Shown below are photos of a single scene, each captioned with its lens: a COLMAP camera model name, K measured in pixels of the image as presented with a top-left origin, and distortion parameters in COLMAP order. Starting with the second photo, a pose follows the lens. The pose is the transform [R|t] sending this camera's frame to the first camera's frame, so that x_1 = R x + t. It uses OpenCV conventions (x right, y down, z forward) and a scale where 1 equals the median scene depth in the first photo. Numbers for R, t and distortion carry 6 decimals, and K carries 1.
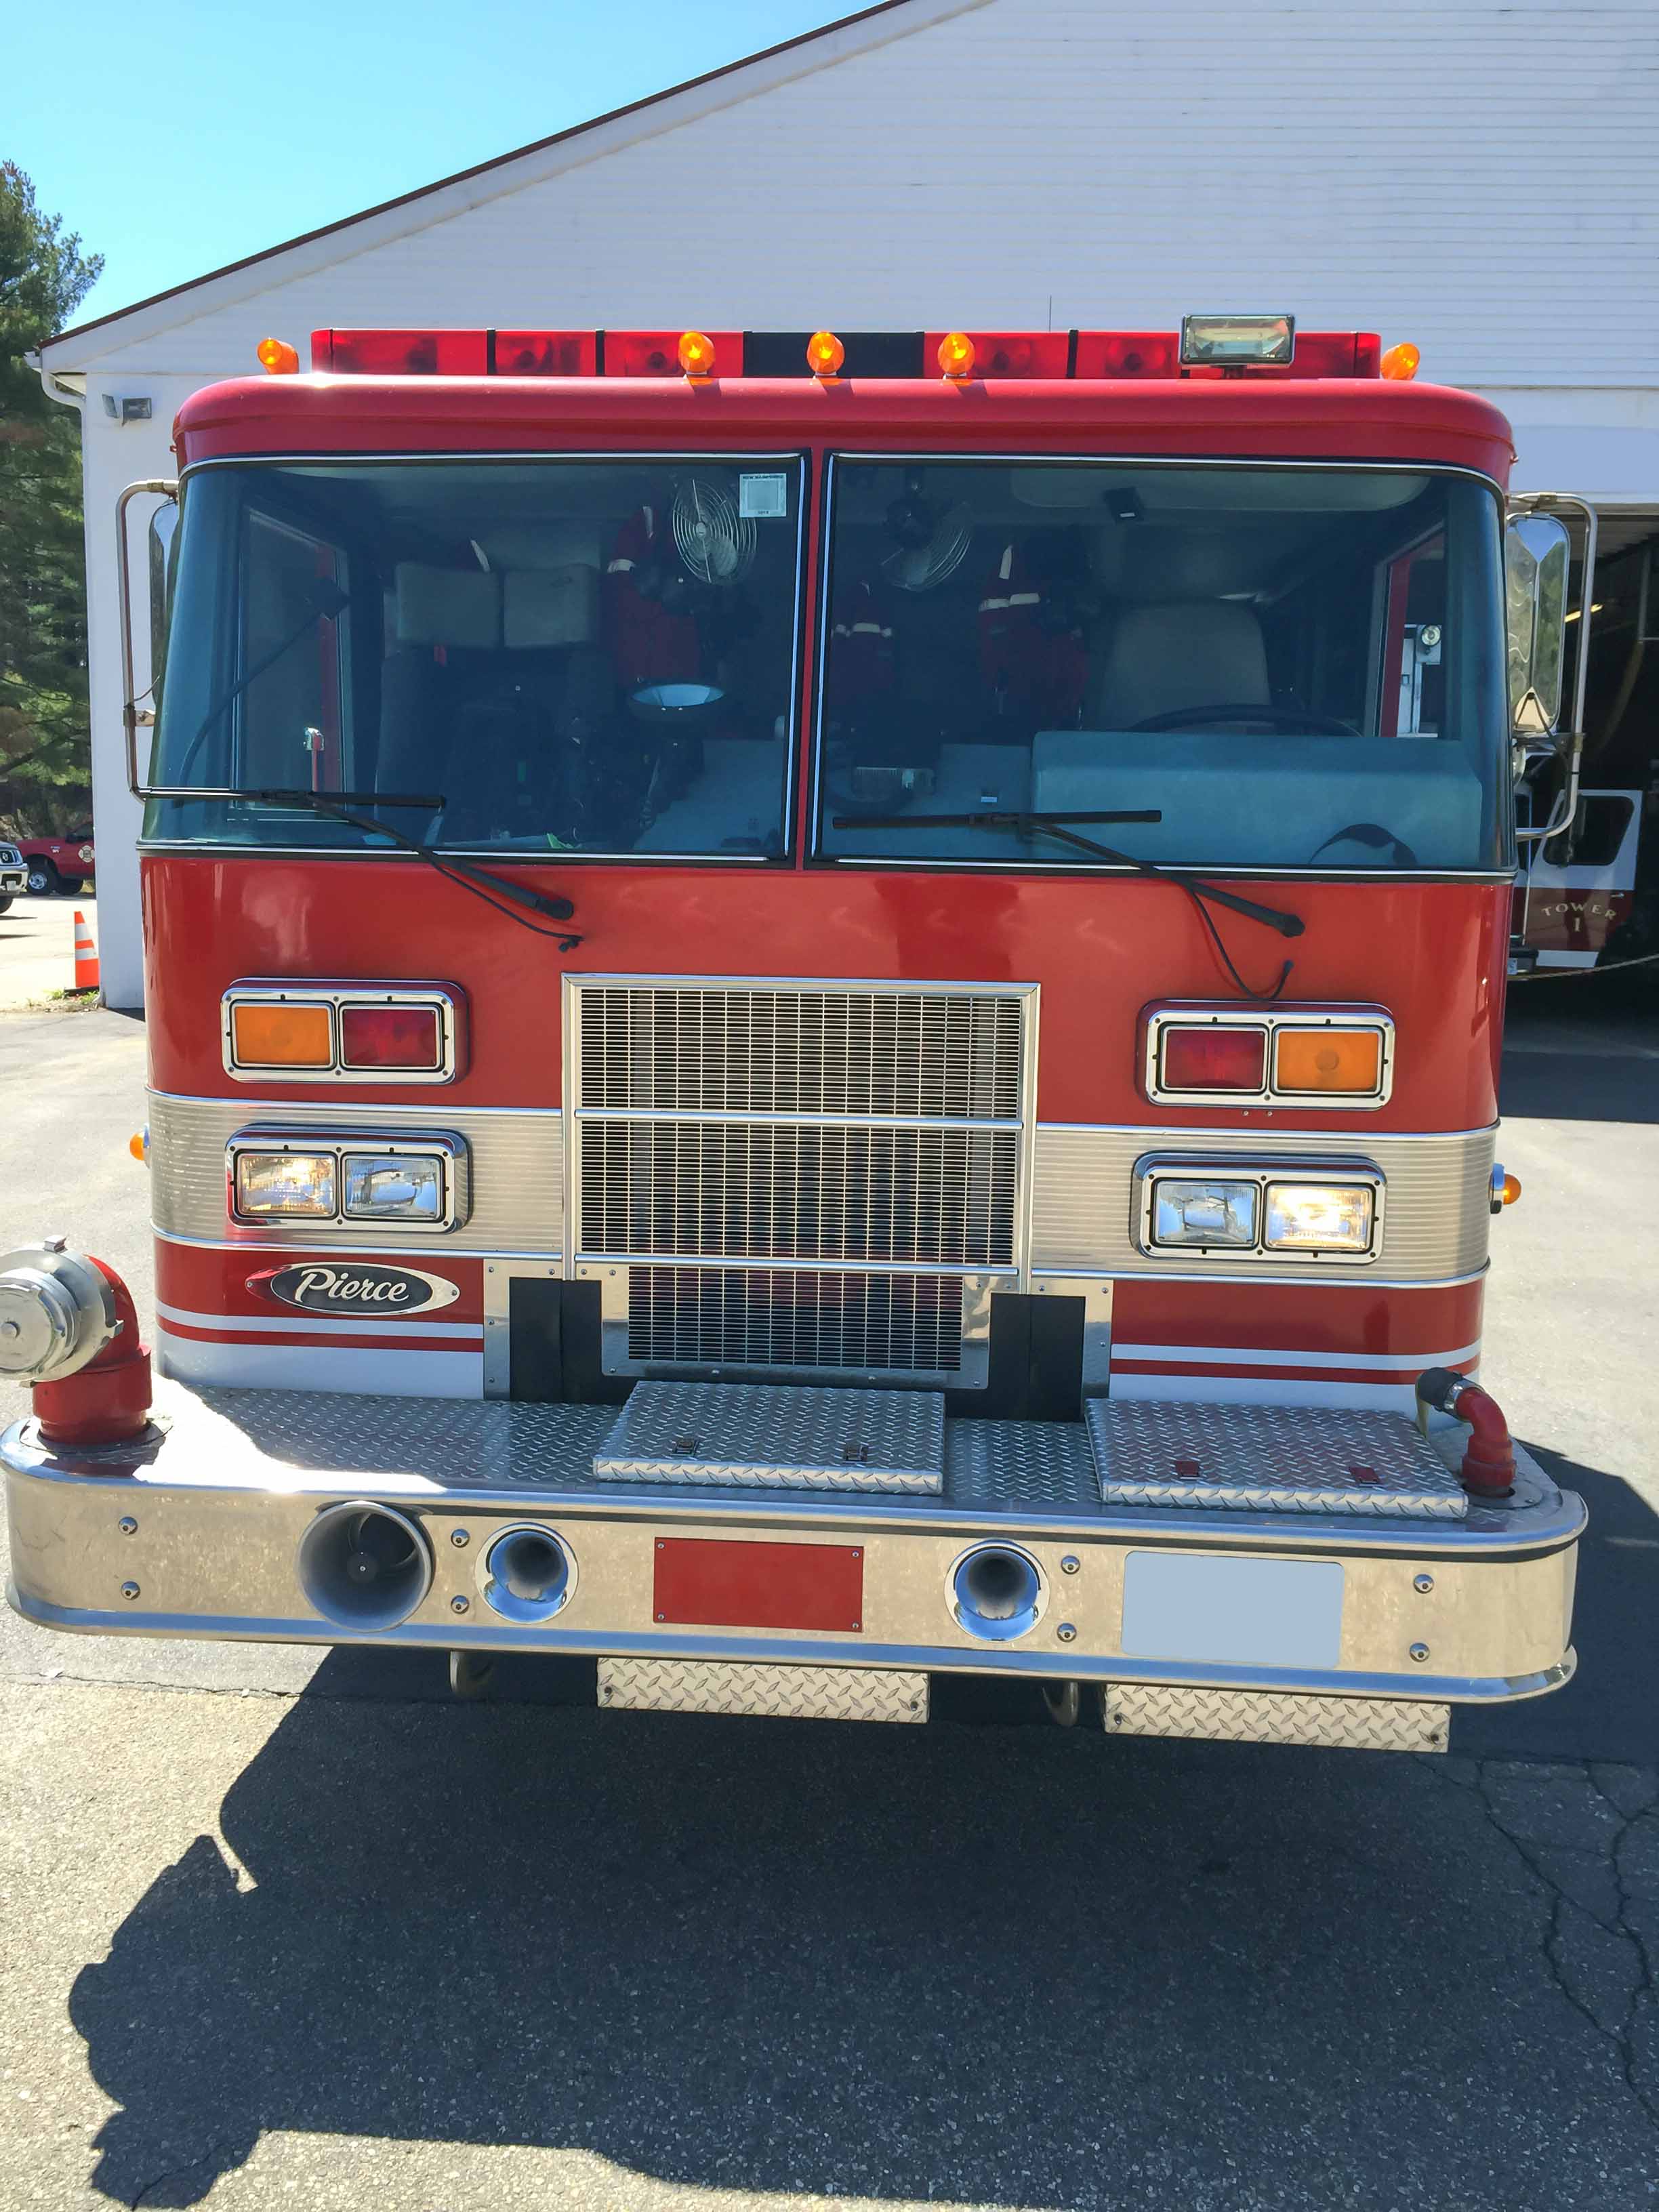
lens RADIAL K [[1895.5, 0, 836.1], [0, 1895.5, 1113.2], [0, 0, 1]] dist [0.092306, -0.132447]
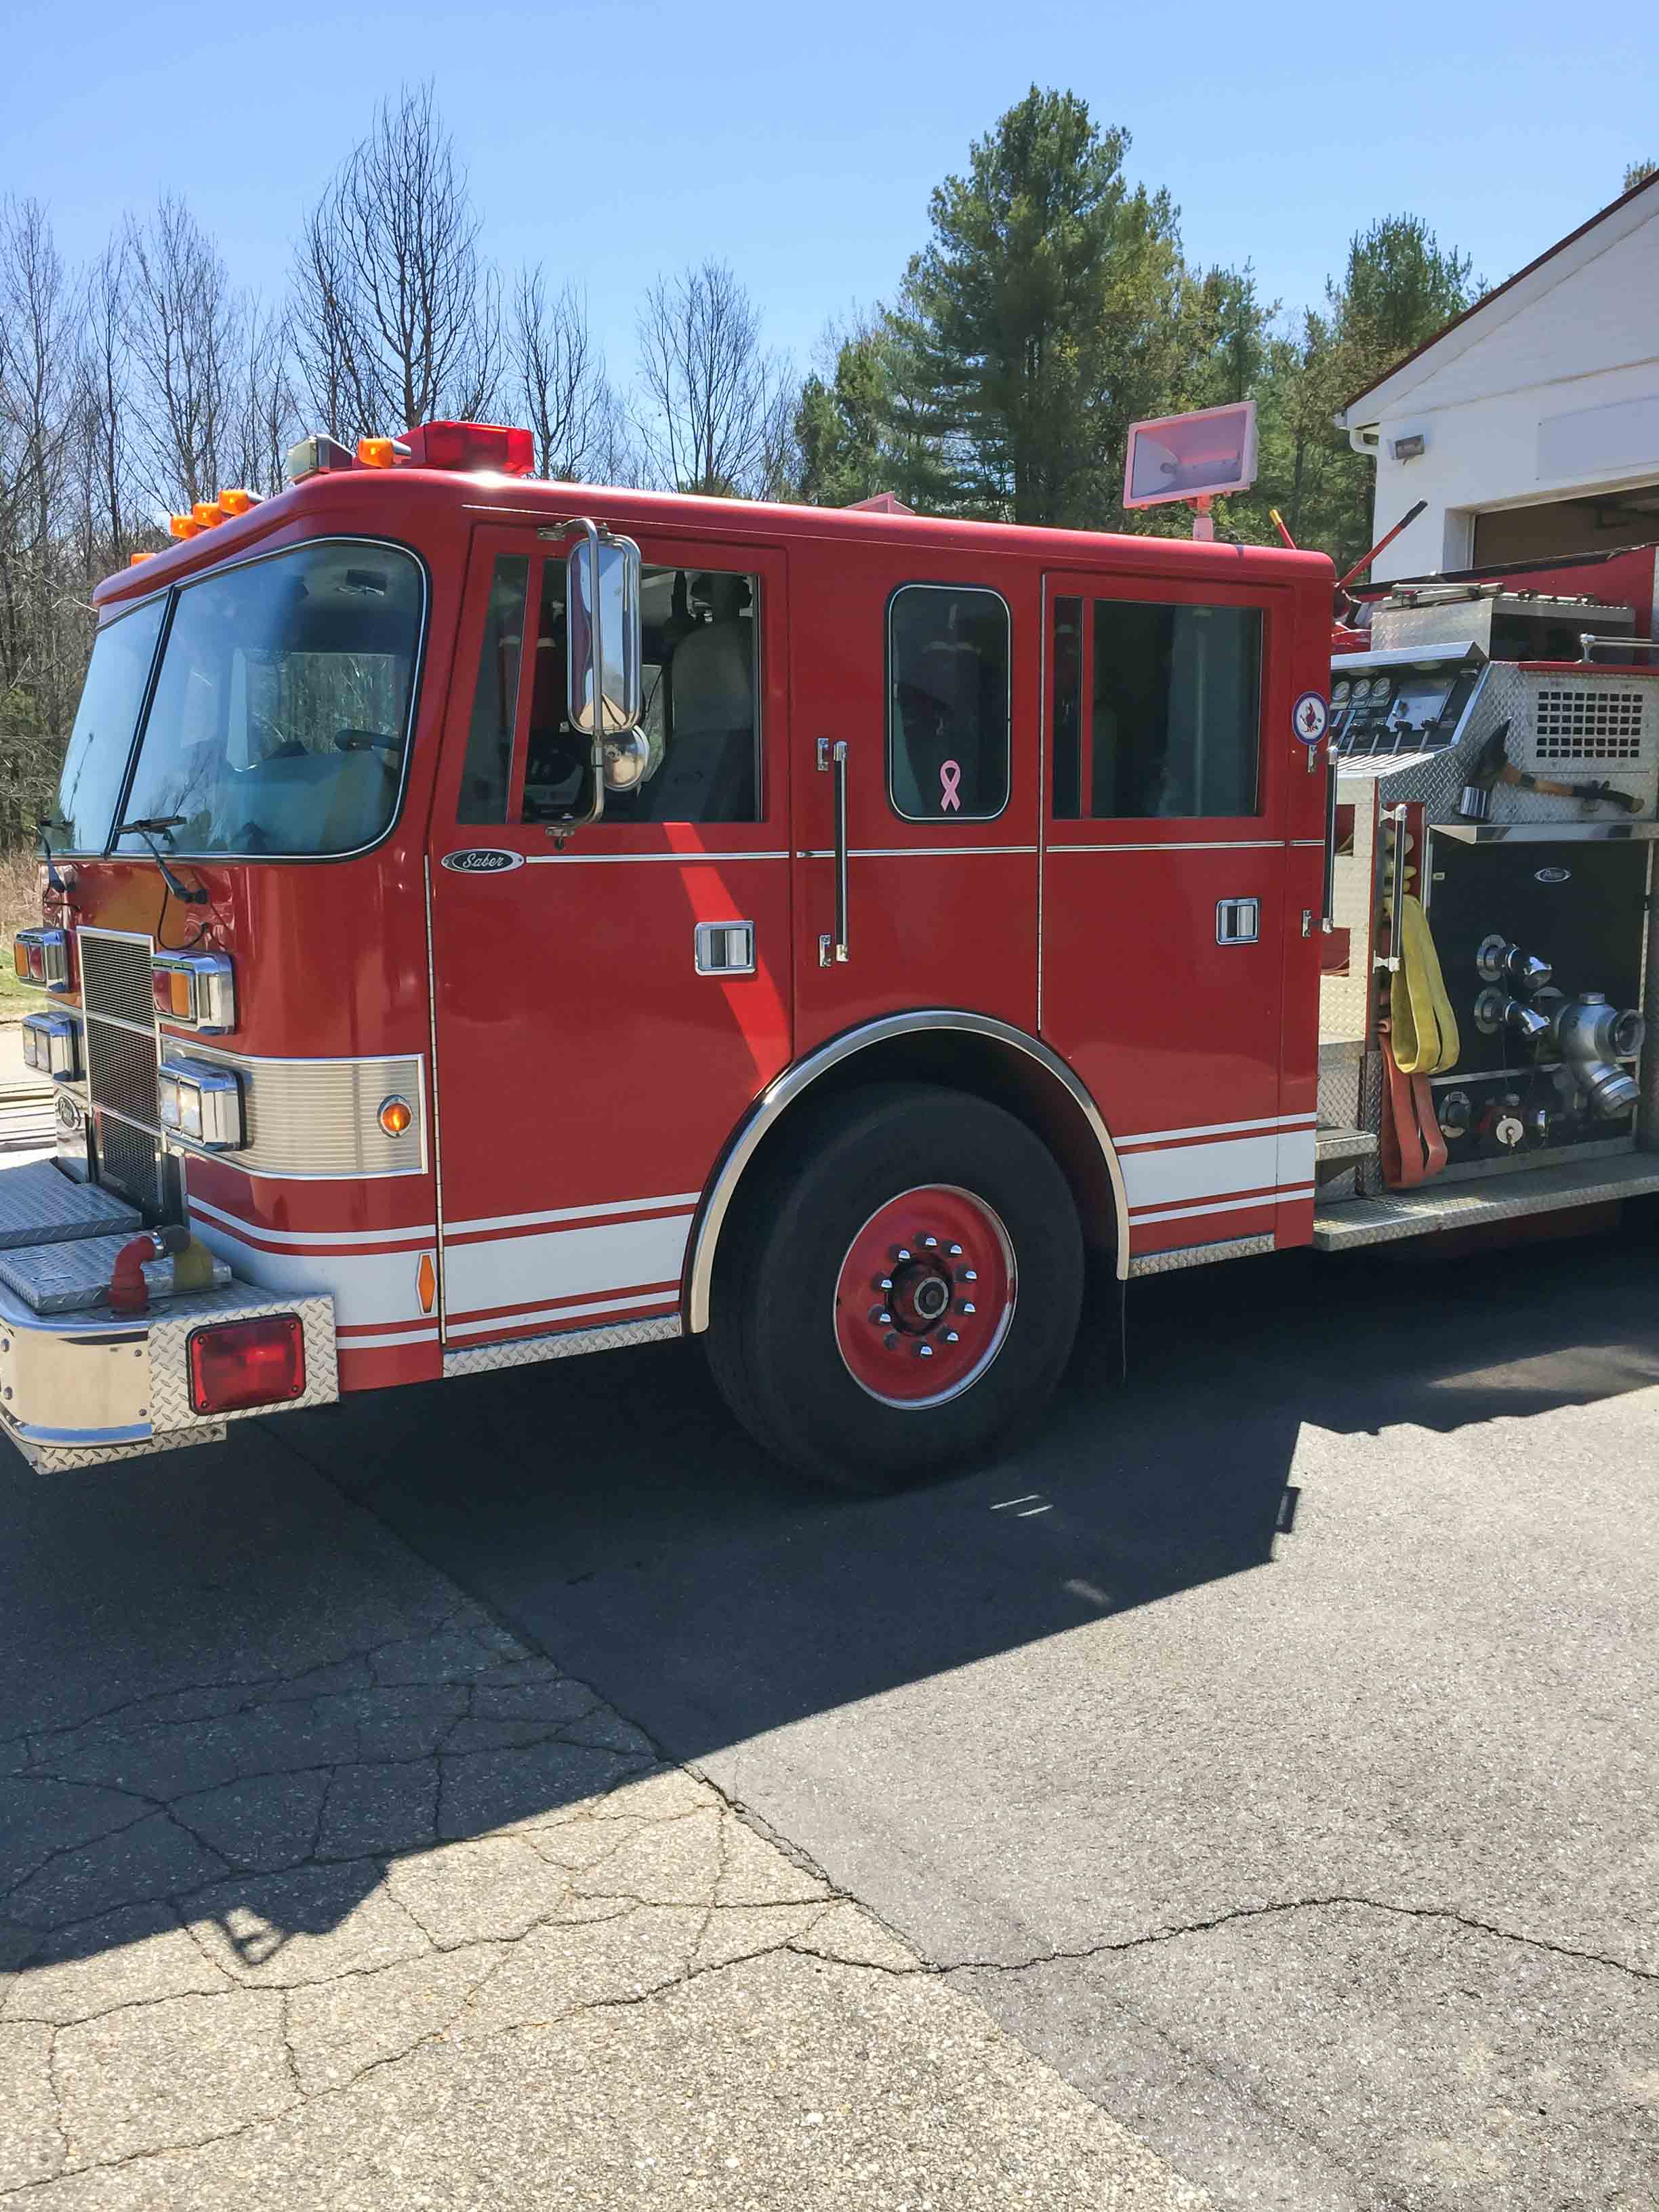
lens RADIAL K [[1895.5, 0, 802.1], [0, 1895.5, 1082.2], [0, 0, 1]] dist [0.092306, -0.132447]
pose [[0.617215, 0.081045, -0.782610, 0.293405], [-0.097225, 0.994913, 0.026354, -0.008726], [0.780765, 0.059823, 0.621955, 0.089253]]
